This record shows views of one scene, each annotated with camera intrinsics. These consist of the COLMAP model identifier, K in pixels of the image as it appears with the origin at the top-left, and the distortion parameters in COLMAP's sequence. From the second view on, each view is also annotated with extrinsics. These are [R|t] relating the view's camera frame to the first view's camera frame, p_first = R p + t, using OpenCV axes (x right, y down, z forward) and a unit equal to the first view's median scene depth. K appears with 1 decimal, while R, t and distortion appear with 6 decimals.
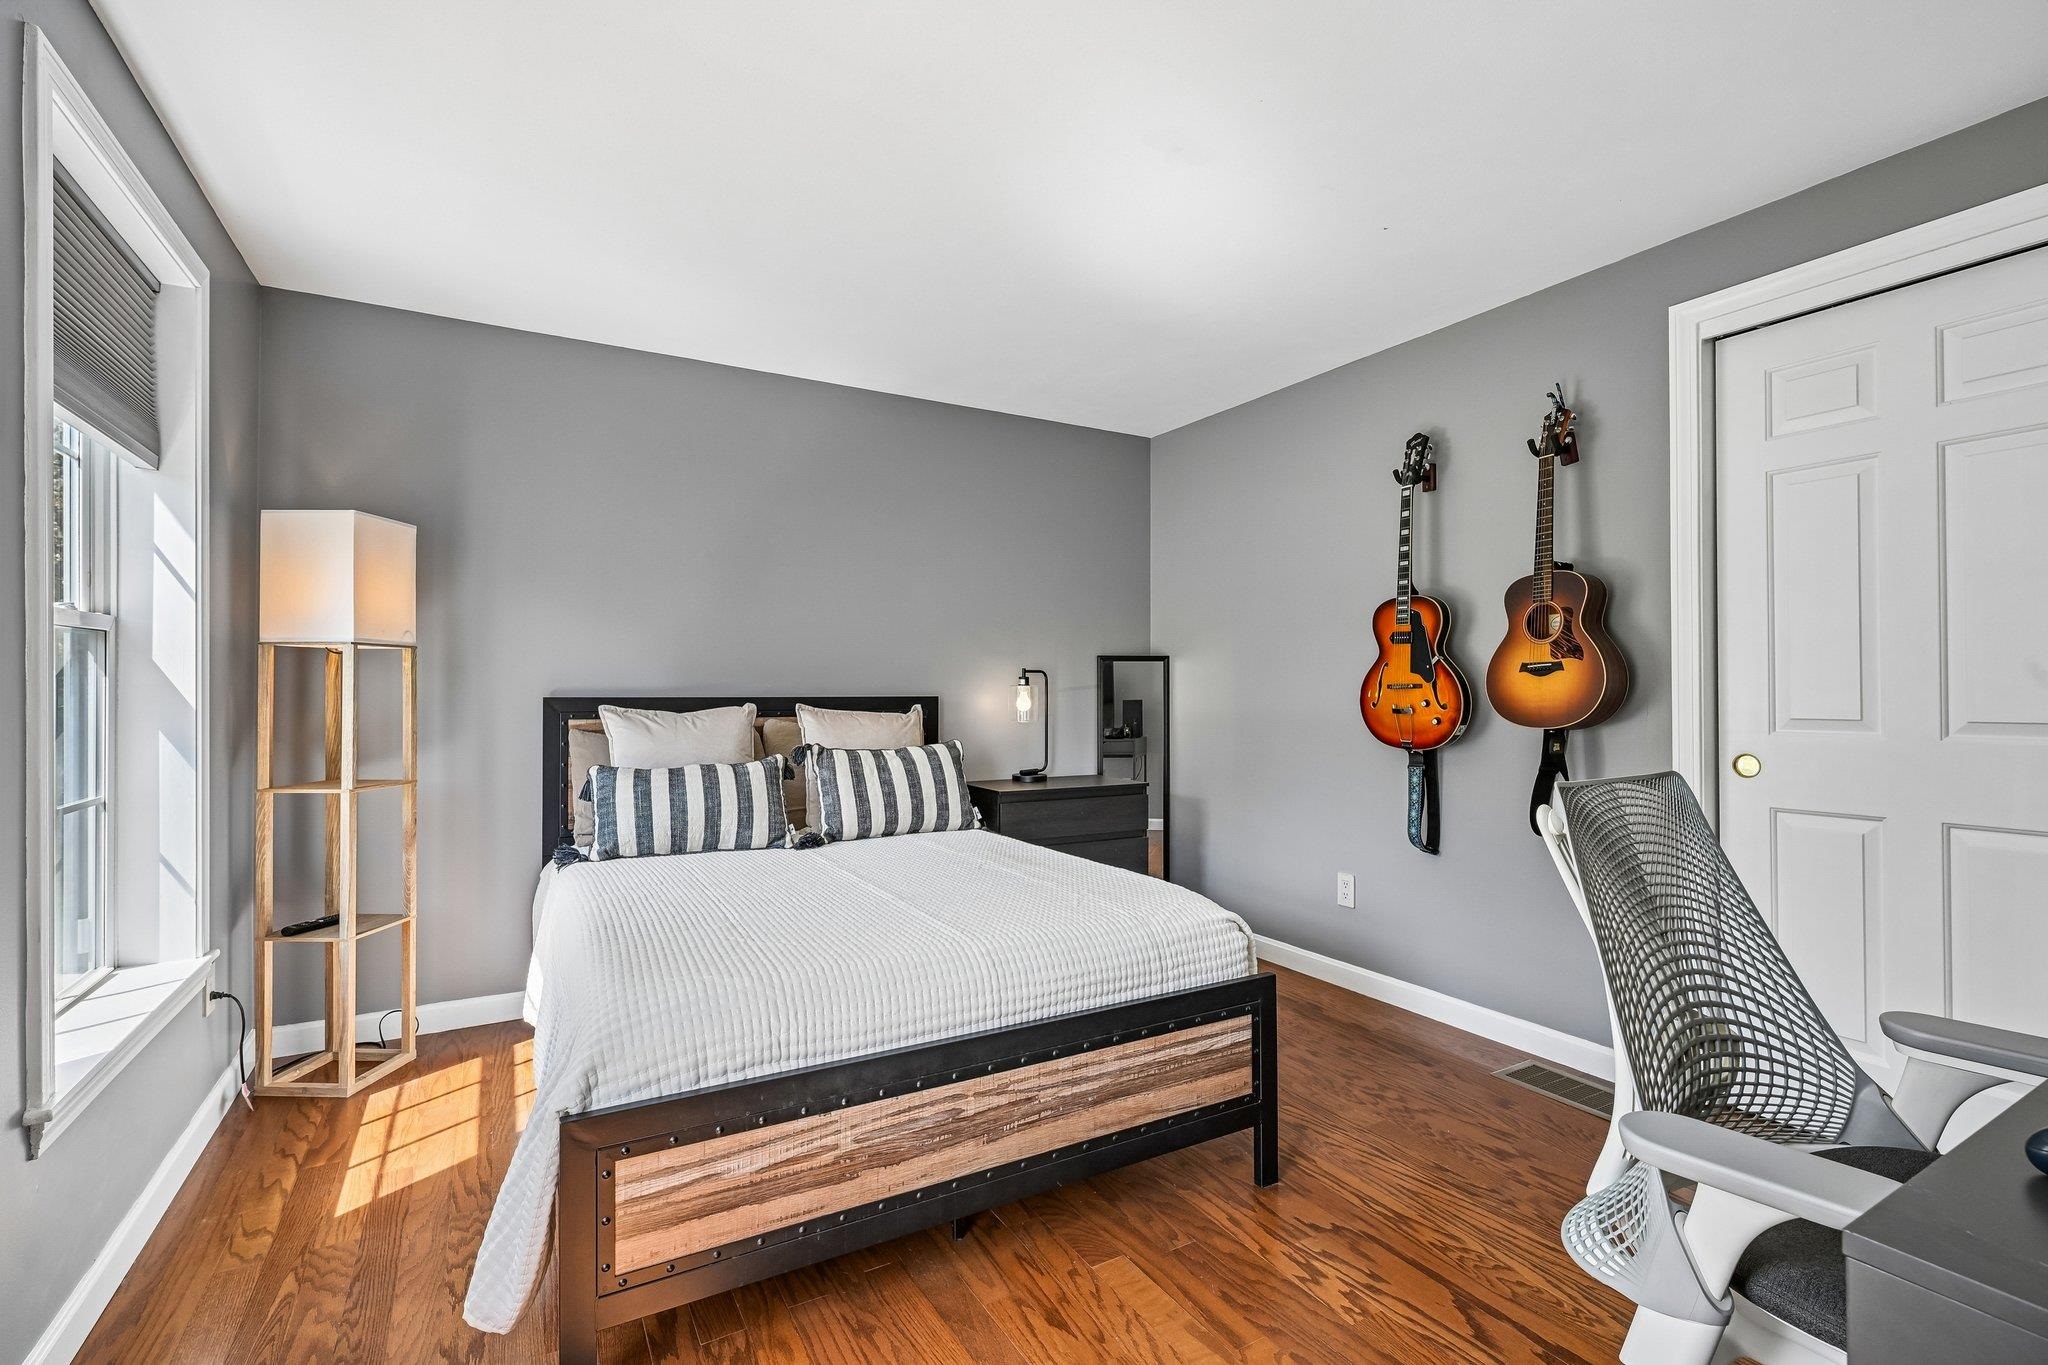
lens RADIAL K [[916.2, 0, 1022.1], [0, 916.2, 677.1], [0, 0, 1]] dist [0.002125, -0.000882]
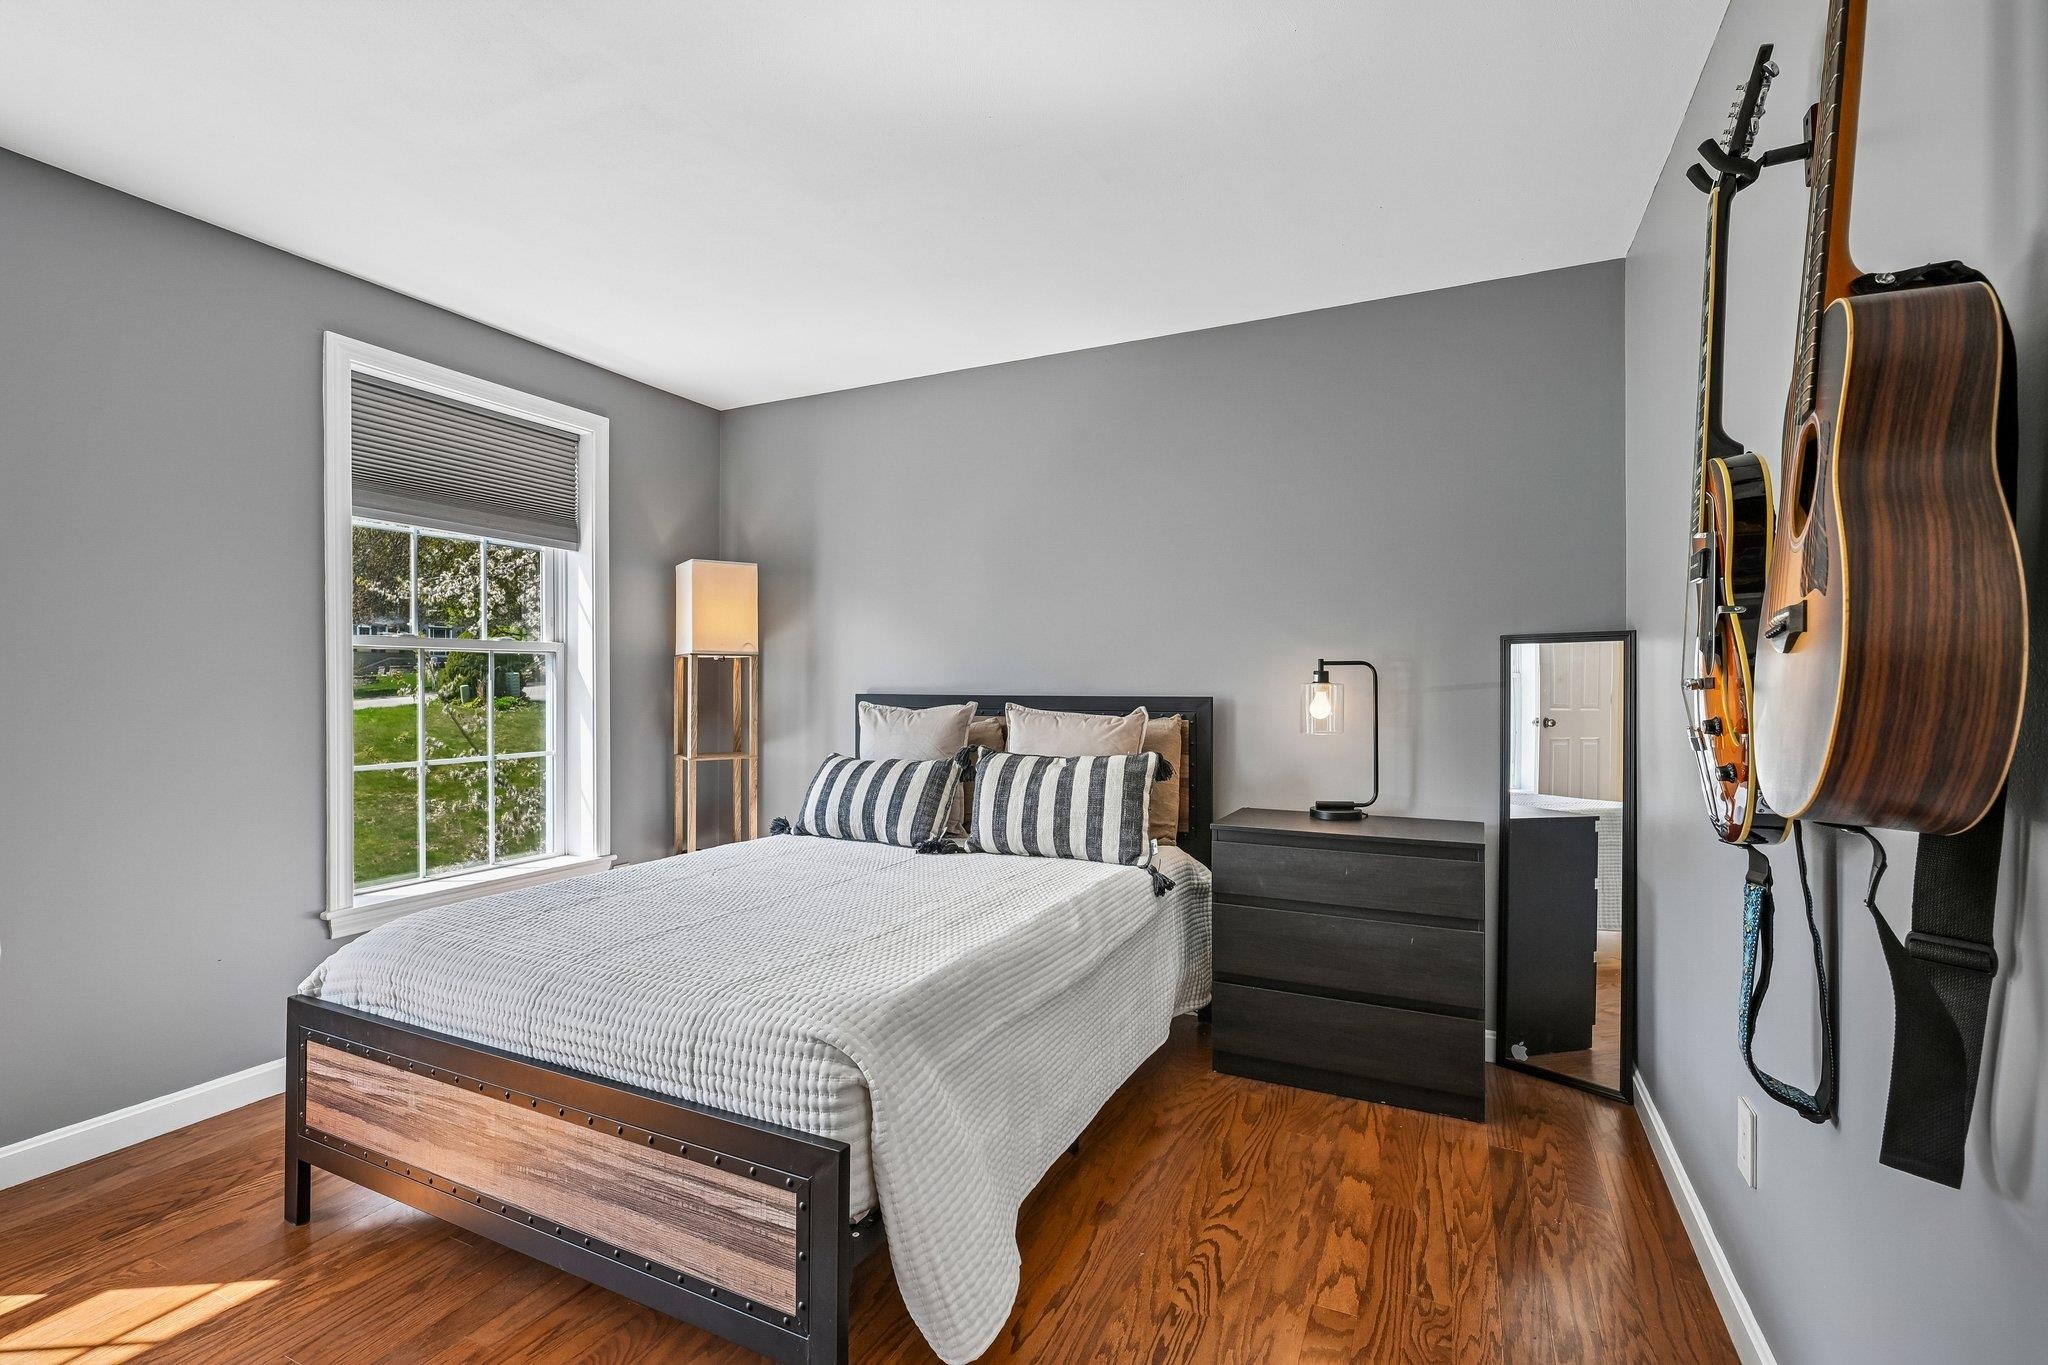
lens RADIAL K [[916.2, 0, 1030.3], [0, 916.2, 692.3], [0, 0, 1]] dist [0.002125, -0.000882]
pose [[0.568072, 0.003265, -0.822973, 0.870796], [0.008365, 0.999918, 0.009741, 0.013894], [0.822937, -0.012418, 0.567997, 0.778654]]
